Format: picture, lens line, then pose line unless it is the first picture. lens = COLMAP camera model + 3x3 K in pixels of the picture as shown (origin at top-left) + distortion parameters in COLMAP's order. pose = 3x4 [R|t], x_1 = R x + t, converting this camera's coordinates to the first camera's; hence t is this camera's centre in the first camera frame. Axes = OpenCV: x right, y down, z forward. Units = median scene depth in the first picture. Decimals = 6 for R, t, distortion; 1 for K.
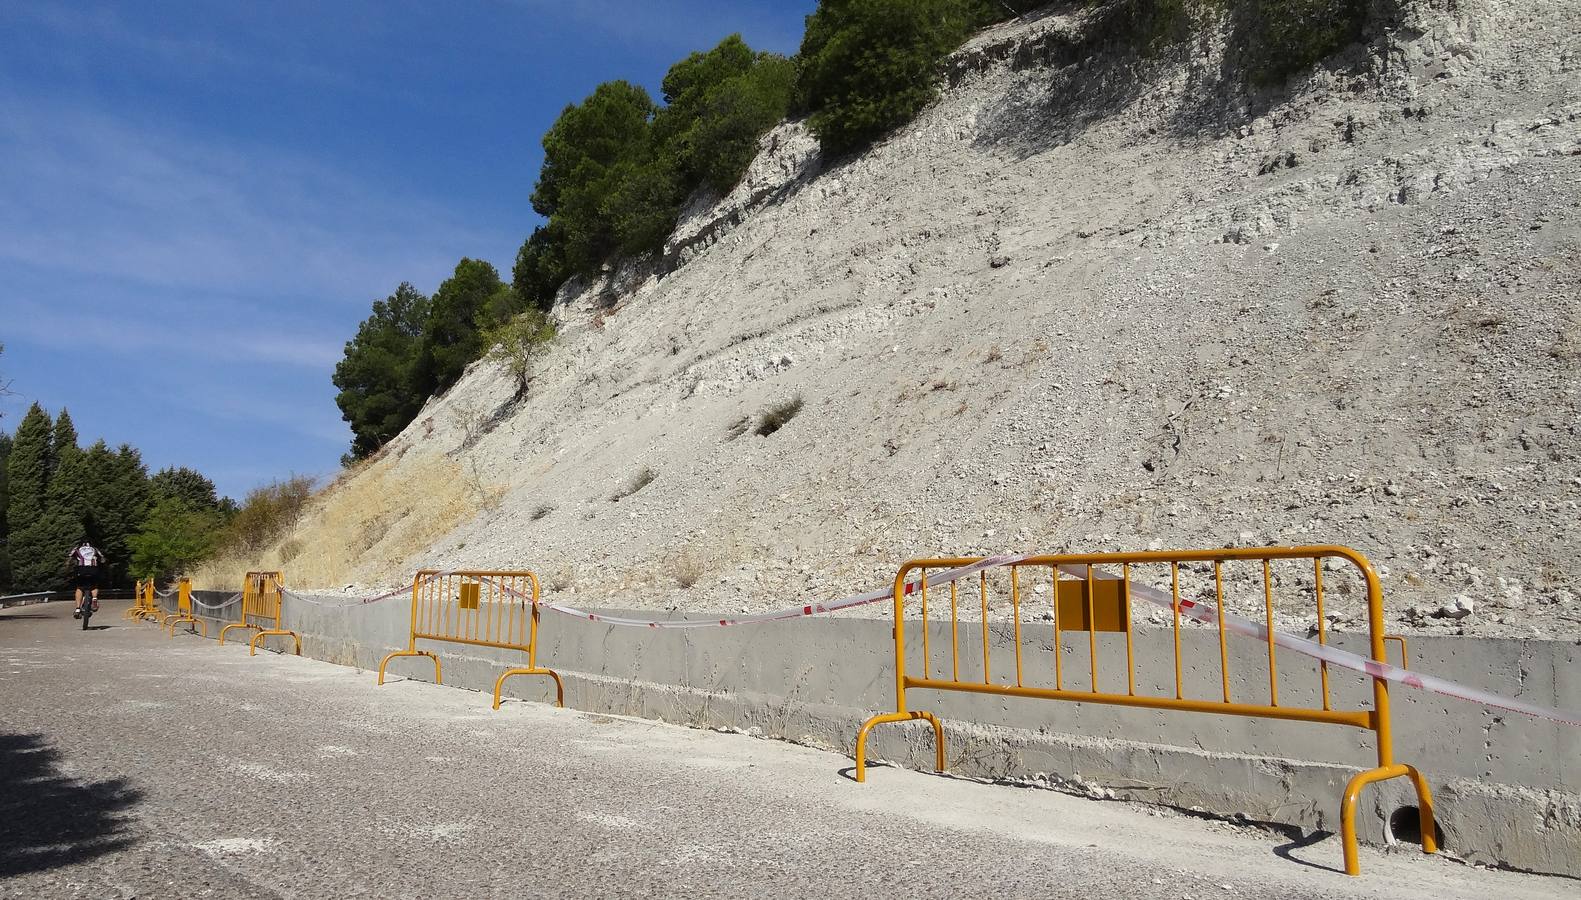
lens RADIAL K [[1116.4, 0, 790.1], [0, 1116.4, 481.6], [0, 0, 1]] dist [0.043174, 0.000013]
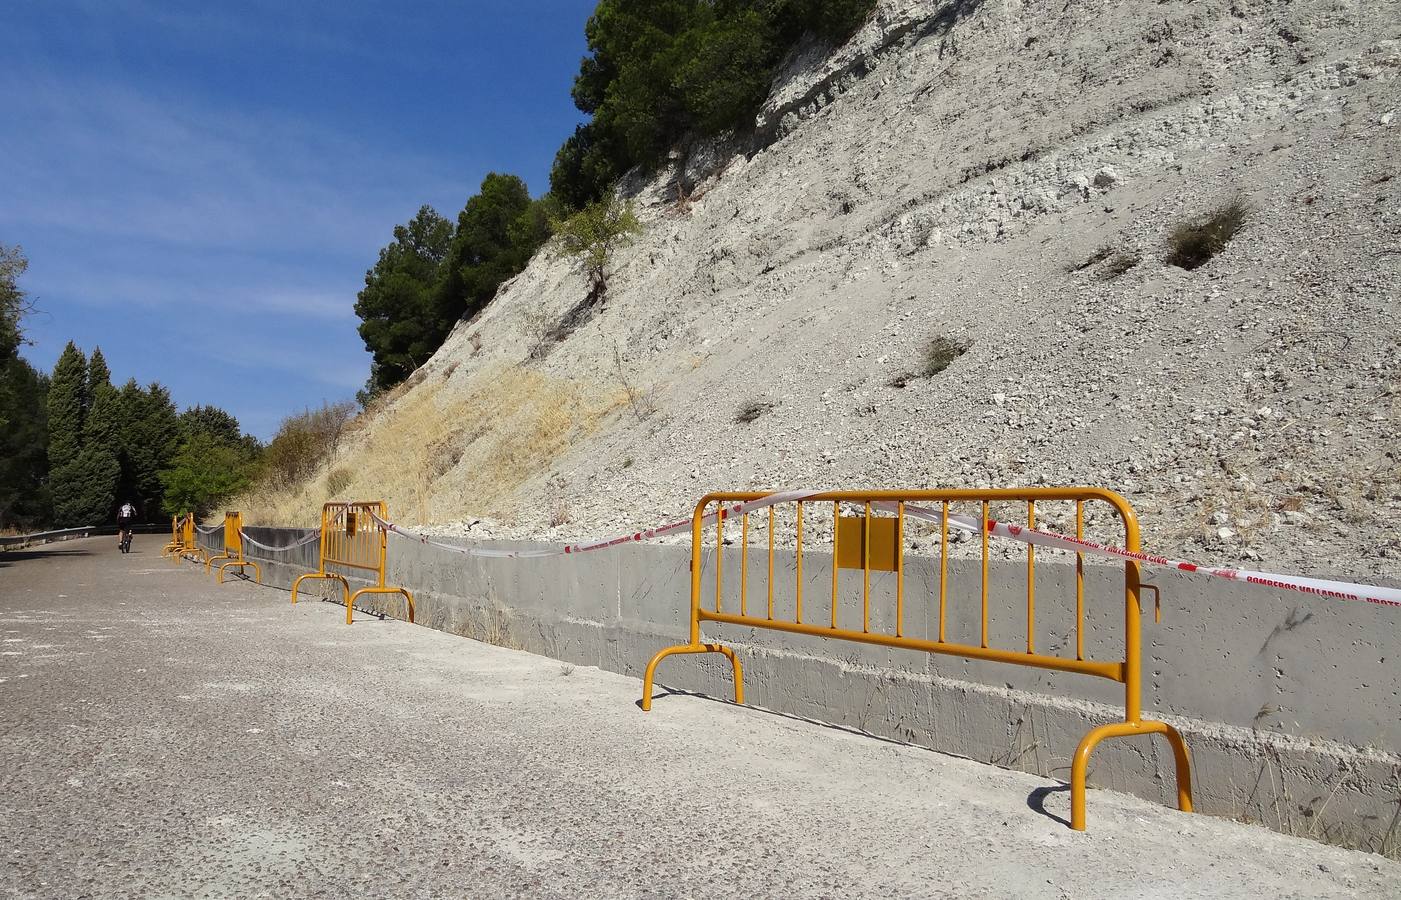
lens RADIAL K [[1123.7, 0, 700.5], [0, 1123.7, 450.0], [0, 0, 1]] dist [0.038013, 0.004008]
pose [[0.996491, -0.011026, -0.082967, -0.075346], [0.013725, 0.999393, 0.032033, 0.010916], [0.082564, -0.033059, 0.996037, 0.123440]]
